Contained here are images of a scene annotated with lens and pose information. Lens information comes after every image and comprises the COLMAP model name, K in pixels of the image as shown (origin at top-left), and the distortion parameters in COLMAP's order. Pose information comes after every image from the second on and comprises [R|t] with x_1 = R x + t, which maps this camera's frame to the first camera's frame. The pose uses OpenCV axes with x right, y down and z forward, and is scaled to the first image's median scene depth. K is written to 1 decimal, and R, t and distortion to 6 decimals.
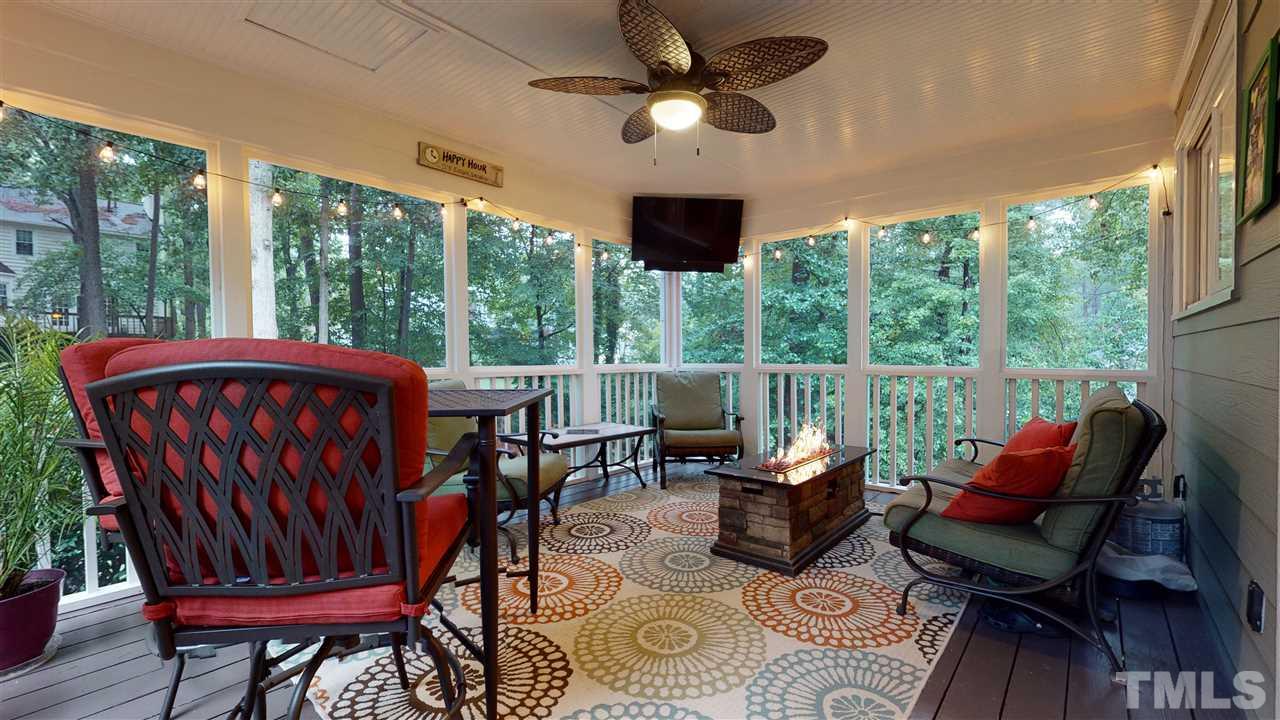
lens RADIAL K [[529.5, 0, 642.1], [0, 529.5, 362.2], [0, 0, 1]] dist [0.000879, 0.000013]
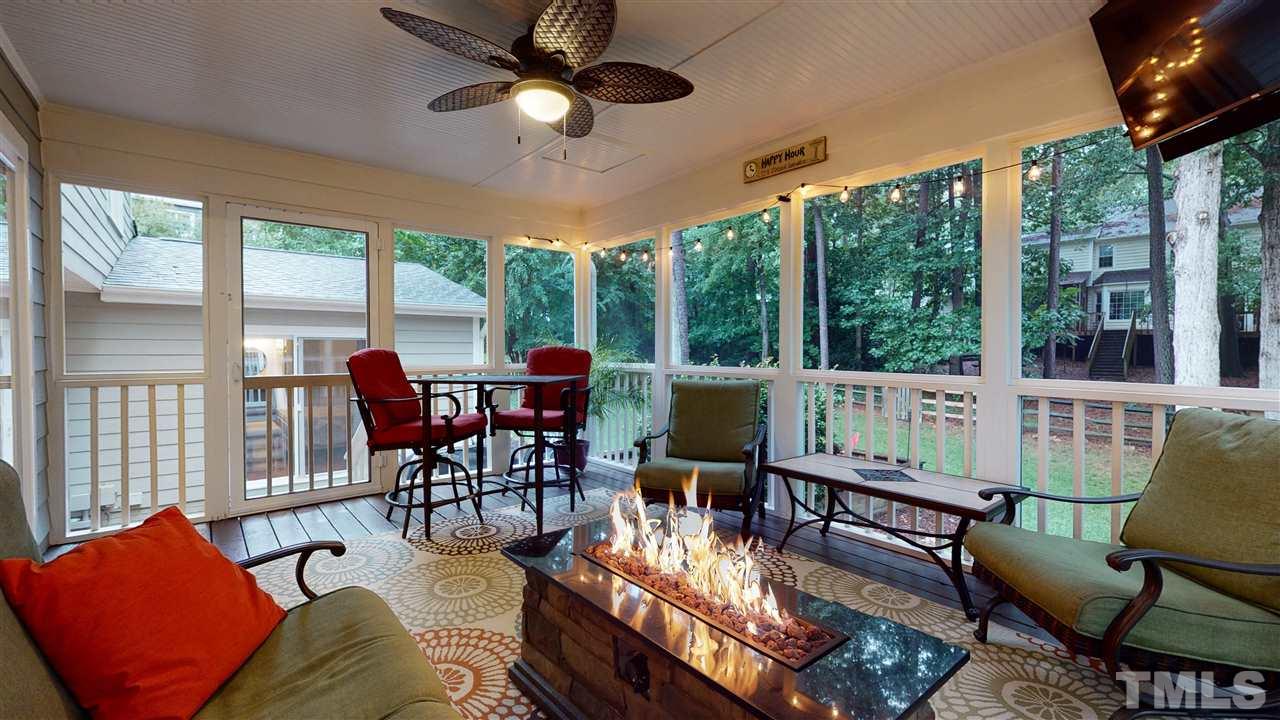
lens RADIAL K [[529.5, 0, 640.0], [0, 529.5, 358.0], [0, 0, 1]] dist [0.000879, 0.000013]
pose [[-0.166219, 0.014375, -0.985984, 0.913710], [-0.020121, 0.999636, 0.017966, -0.029679], [0.985884, 0.022825, -0.165869, 1.243886]]
